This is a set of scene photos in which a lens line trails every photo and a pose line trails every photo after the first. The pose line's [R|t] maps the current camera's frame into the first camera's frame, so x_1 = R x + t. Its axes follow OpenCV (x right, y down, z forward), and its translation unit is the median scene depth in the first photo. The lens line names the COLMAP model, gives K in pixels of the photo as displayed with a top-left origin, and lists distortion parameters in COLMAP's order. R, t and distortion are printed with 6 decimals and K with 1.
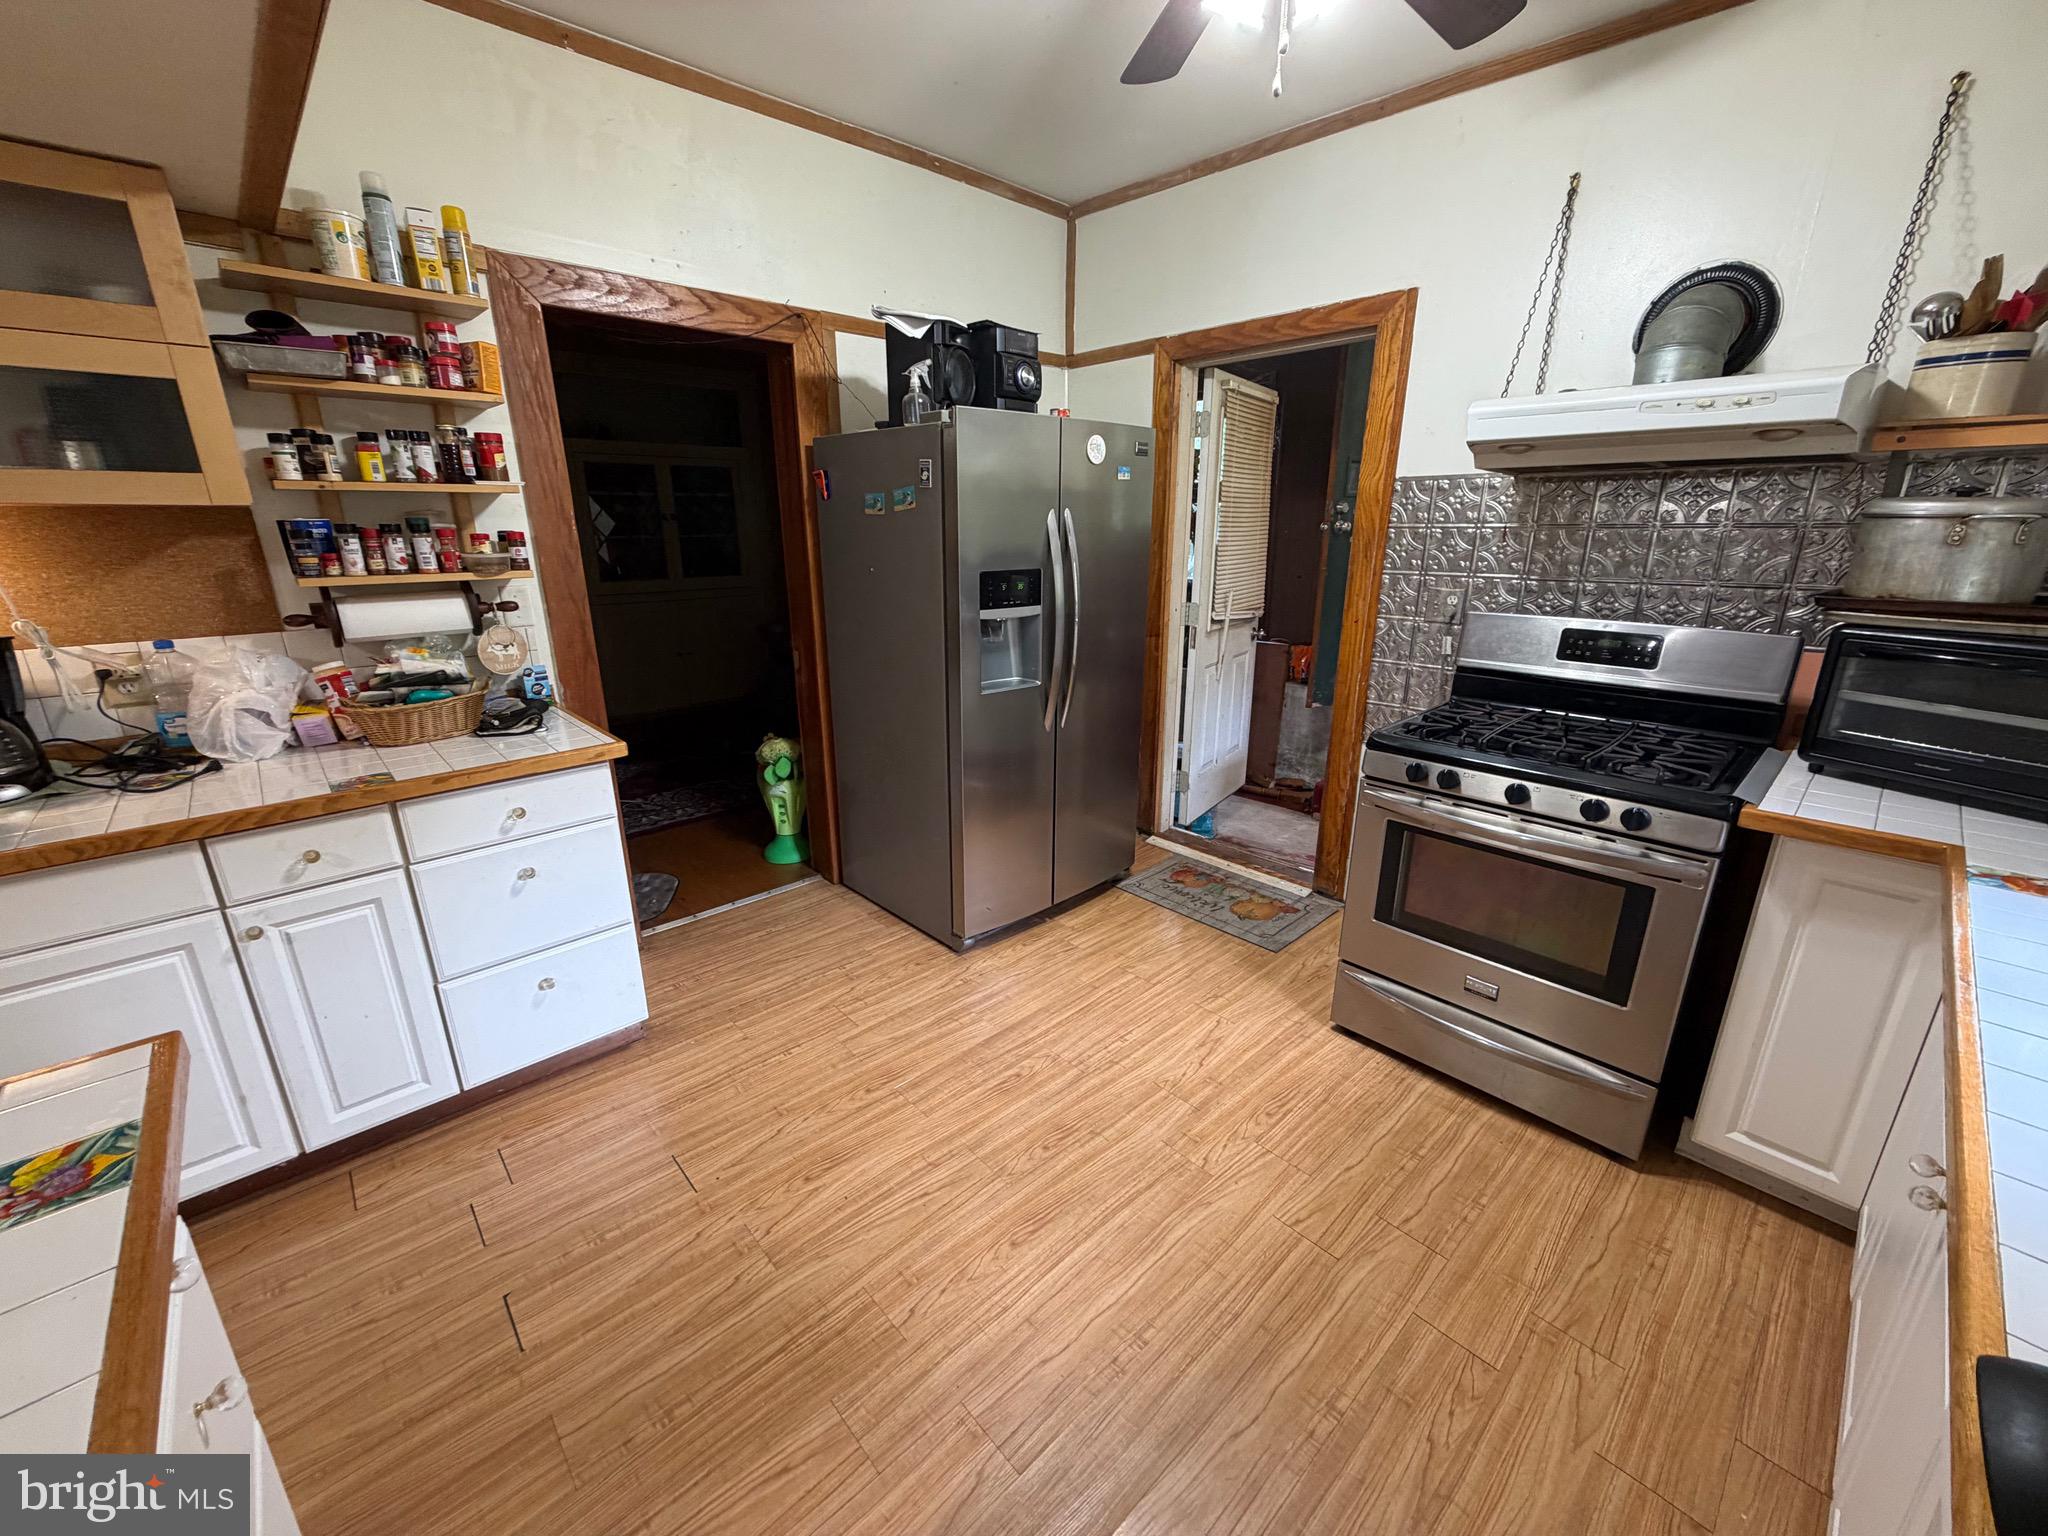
lens RADIAL K [[819.6, 0, 1029.1], [0, 819.6, 773.2], [0, 0, 1]] dist [-0.000262, -0.000239]
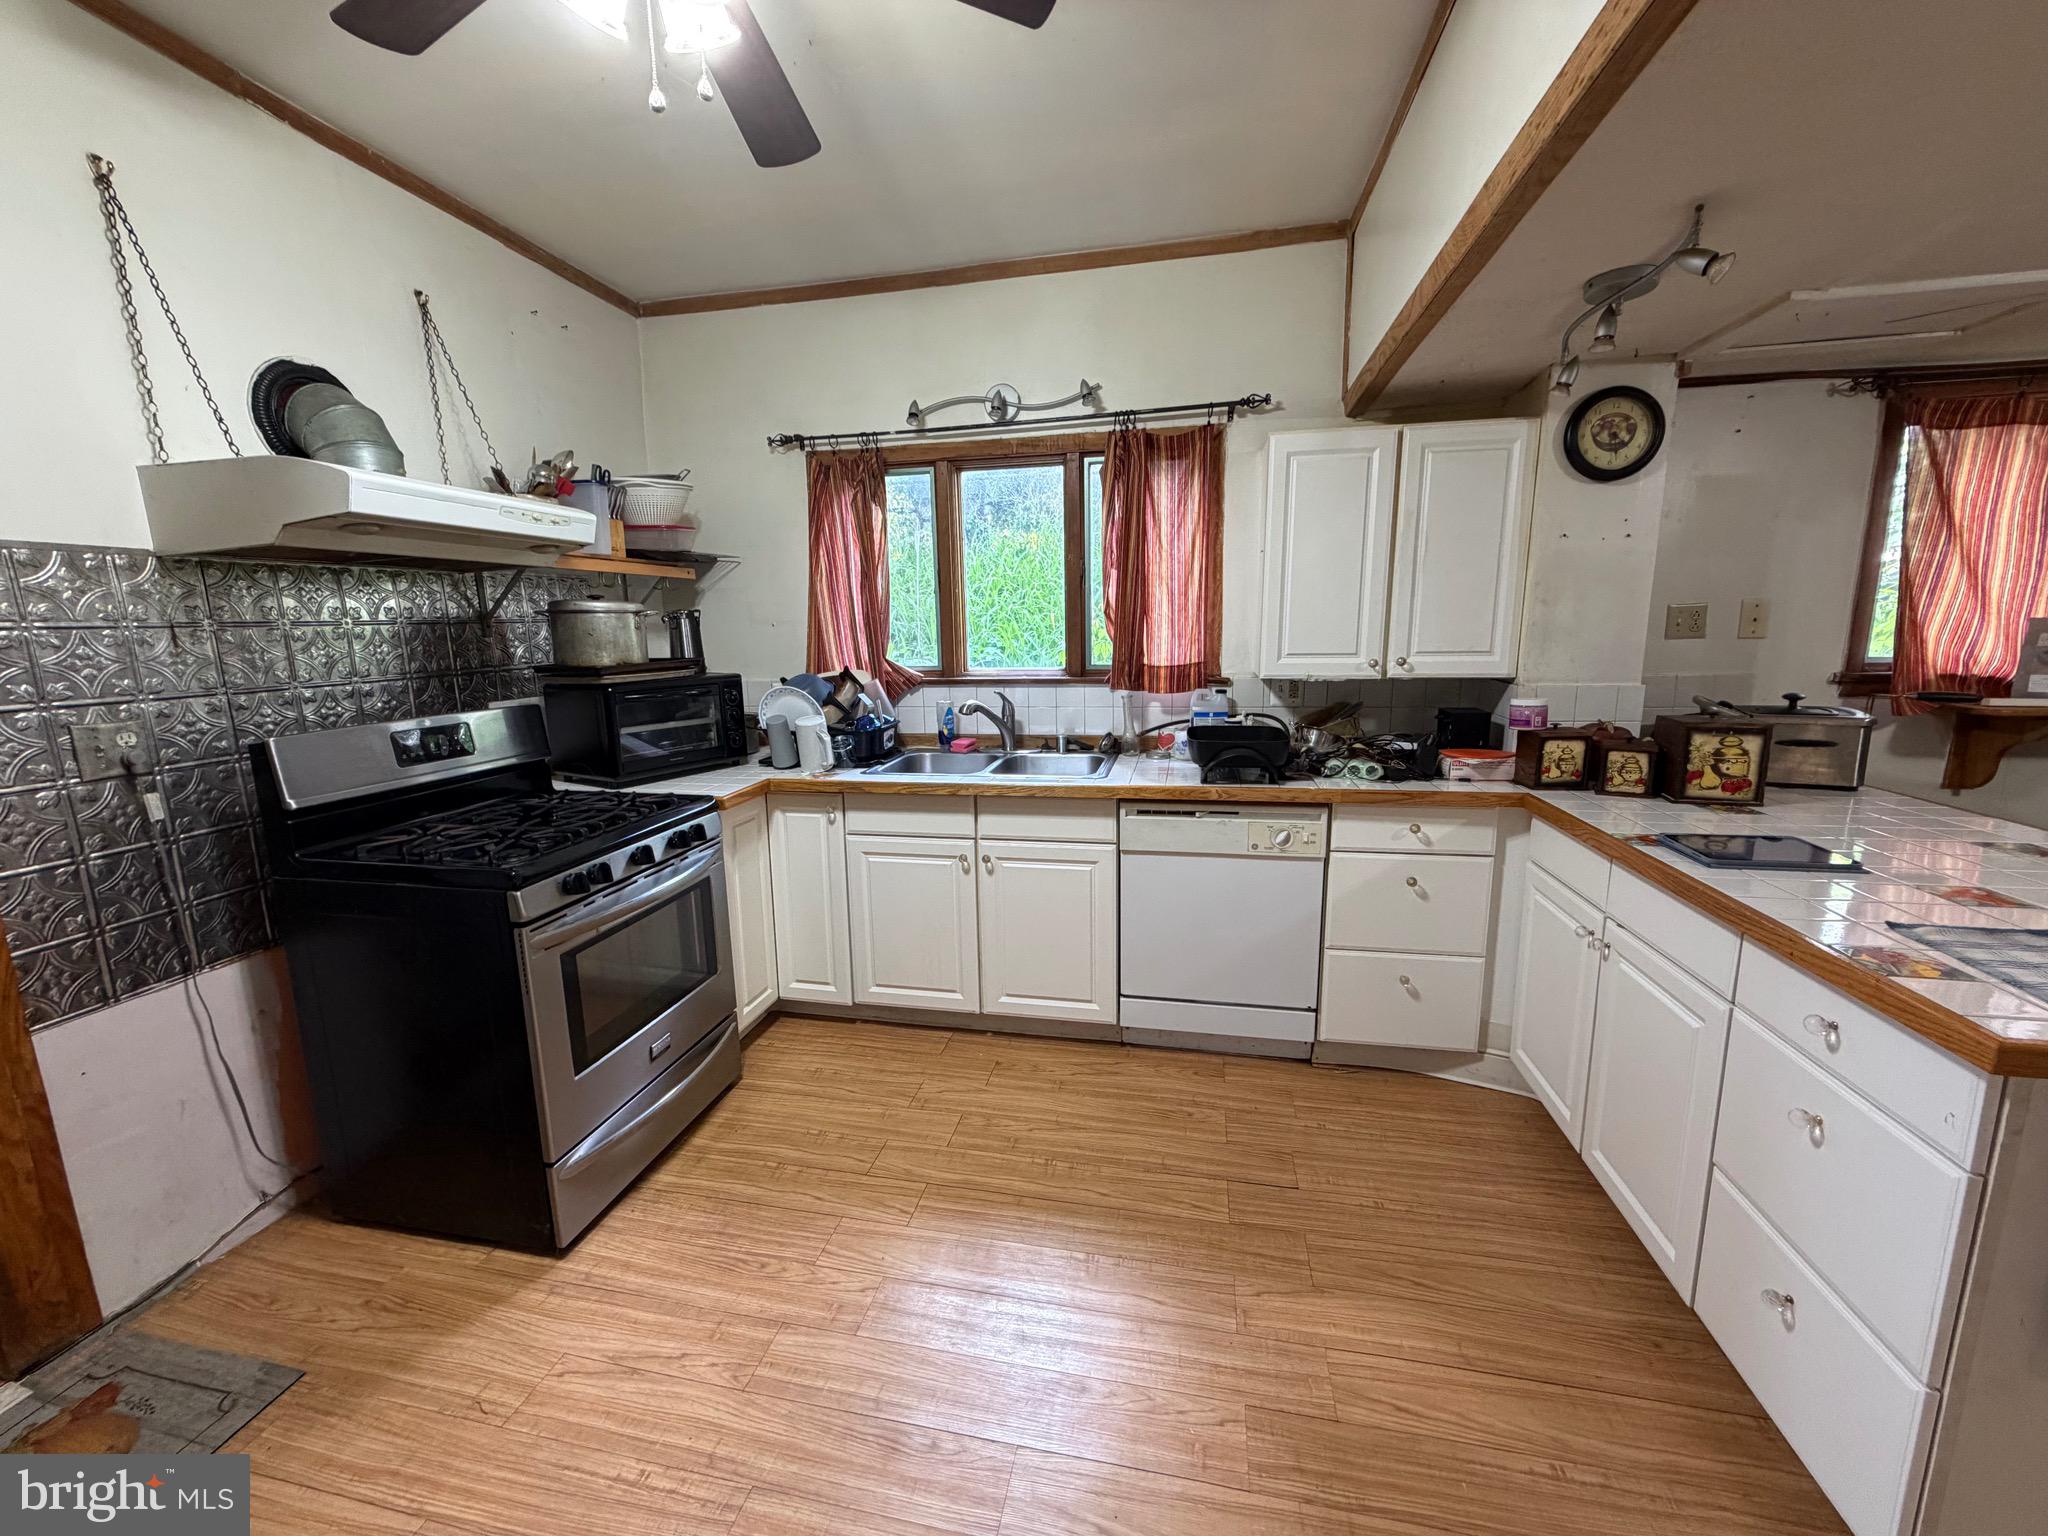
lens RADIAL K [[819.6, 0, 1016.7], [0, 819.6, 770.6], [0, 0, 1]] dist [-0.000262, -0.000239]
pose [[-0.589611, -0.138839, 0.795665, -0.471760], [0.243351, 0.908801, 0.338911, -0.286407], [-0.770155, 0.393452, -0.502053, 0.969879]]
